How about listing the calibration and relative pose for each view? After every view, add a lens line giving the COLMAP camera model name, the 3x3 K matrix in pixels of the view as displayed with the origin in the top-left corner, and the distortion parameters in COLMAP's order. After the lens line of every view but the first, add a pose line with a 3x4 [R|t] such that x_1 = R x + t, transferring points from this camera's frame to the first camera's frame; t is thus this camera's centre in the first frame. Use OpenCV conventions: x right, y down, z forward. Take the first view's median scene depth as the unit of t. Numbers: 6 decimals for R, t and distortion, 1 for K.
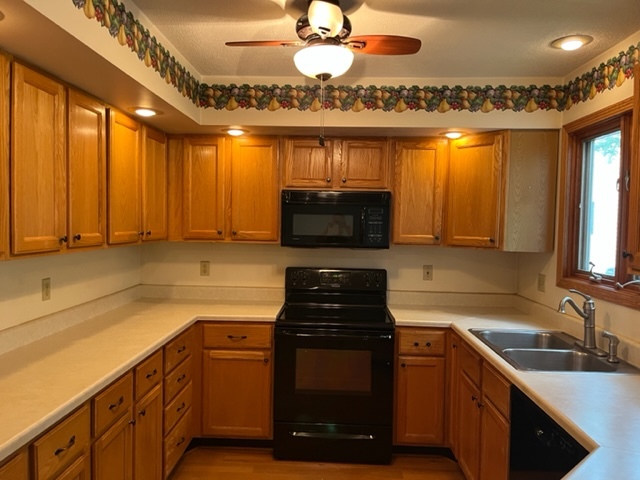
lens RADIAL K [[484.7, 0, 314.7], [0, 484.7, 239.2], [0, 0, 1]] dist [0.059824, -0.080109]
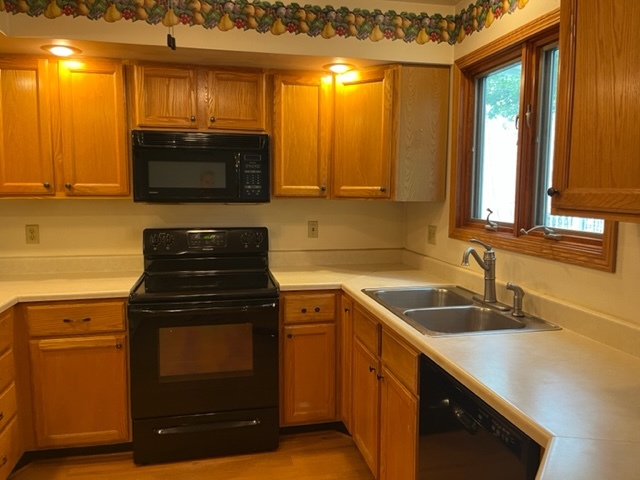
lens RADIAL K [[484.7, 0, 314.7], [0, 484.7, 239.2], [0, 0, 1]] dist [0.059824, -0.080109]
pose [[0.968962, -0.040784, 0.243822, 0.020912], [0.022516, 0.996758, 0.077246, 0.021555], [-0.246182, -0.069359, 0.966739, 0.164159]]
